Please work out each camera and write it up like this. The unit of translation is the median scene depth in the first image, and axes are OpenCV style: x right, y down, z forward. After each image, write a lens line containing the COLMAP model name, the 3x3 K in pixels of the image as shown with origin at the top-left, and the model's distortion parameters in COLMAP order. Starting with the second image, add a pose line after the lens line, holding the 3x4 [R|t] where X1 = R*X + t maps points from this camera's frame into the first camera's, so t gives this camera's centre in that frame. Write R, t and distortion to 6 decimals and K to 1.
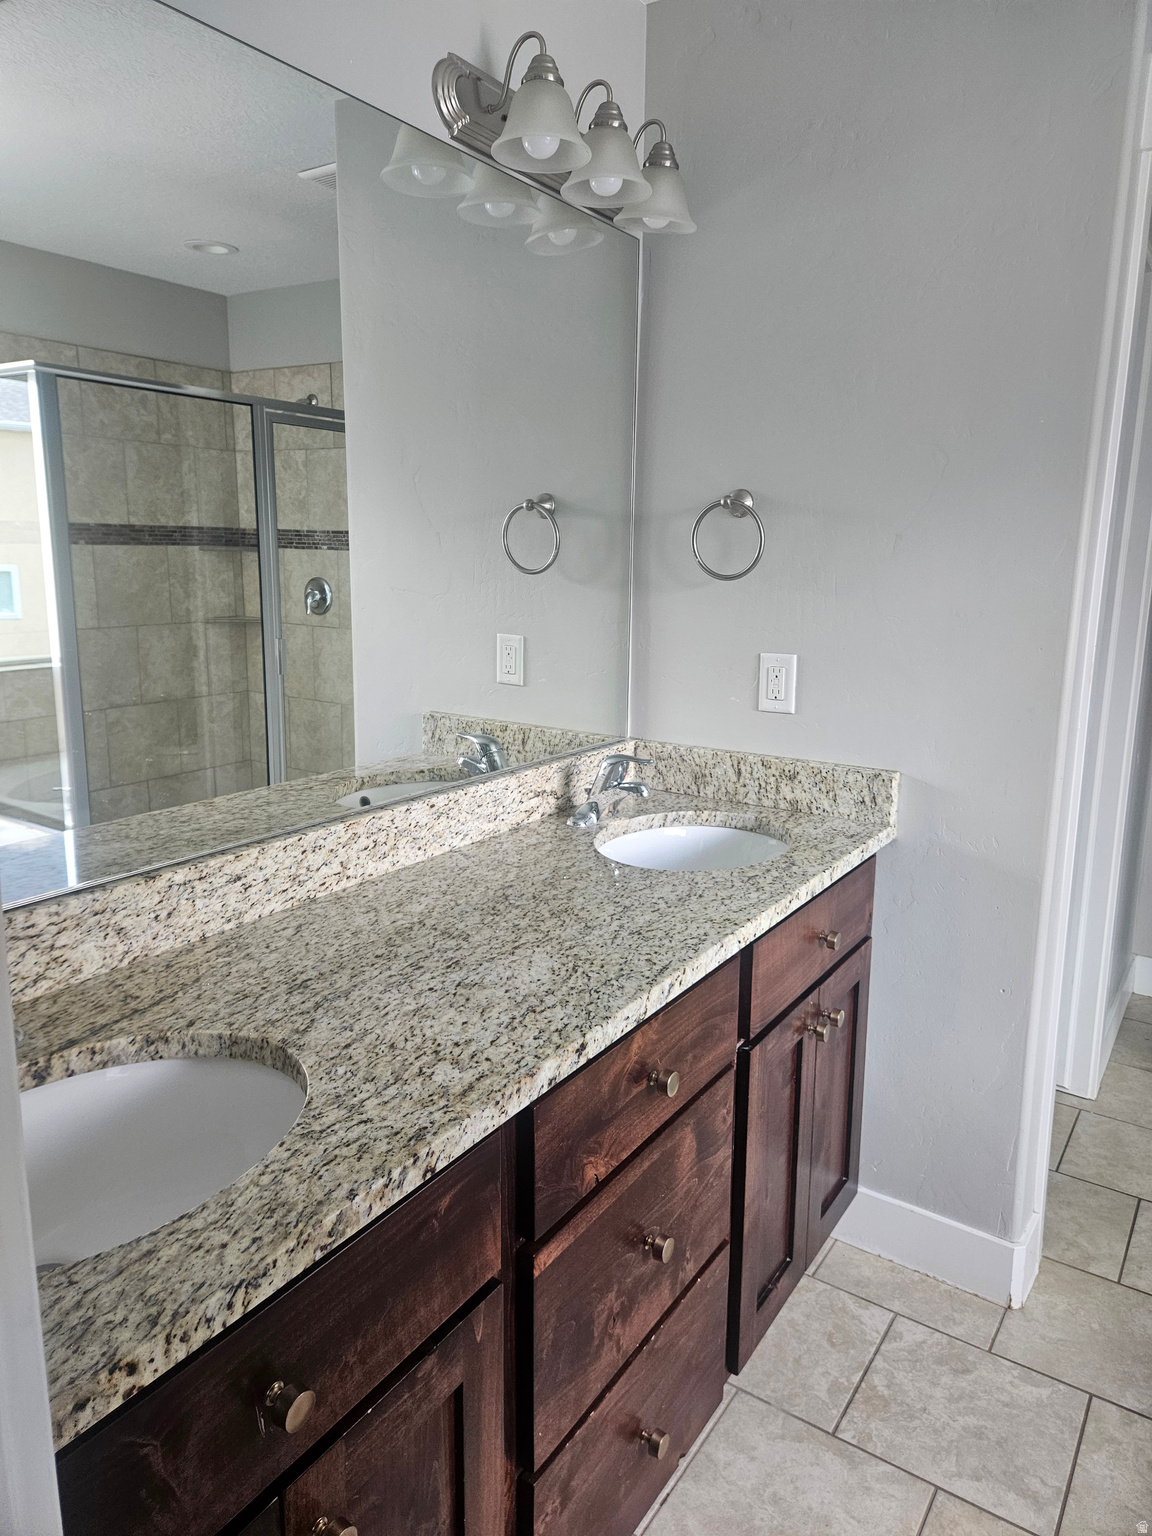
lens RADIAL K [[1039.4, 0, 570.3], [0, 1039.4, 749.1], [0, 0, 1]] dist [0.084644, -0.077621]
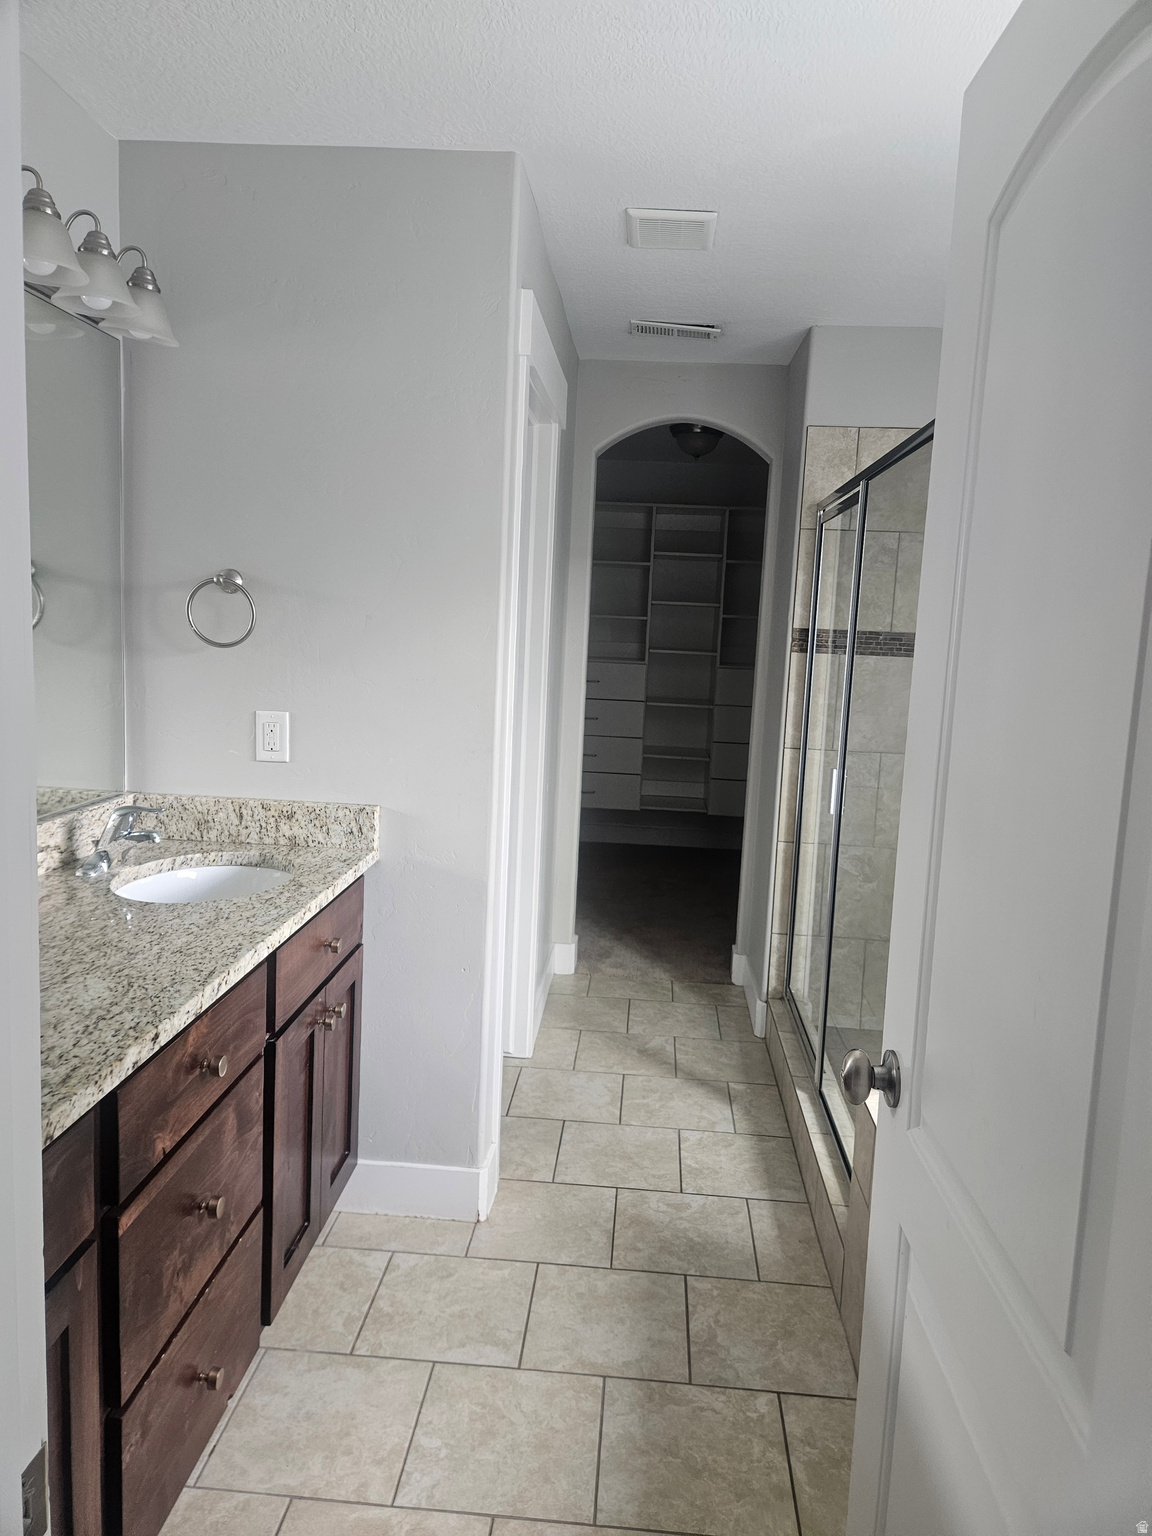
lens RADIAL K [[1039.4, 0, 589.2], [0, 1039.4, 759.3], [0, 0, 1]] dist [0.084644, -0.077621]
pose [[0.862068, -0.038096, 0.505359, -0.098454], [0.058405, 0.997995, -0.024397, 0.012375], [-0.503416, 0.050548, 0.862565, -0.203619]]
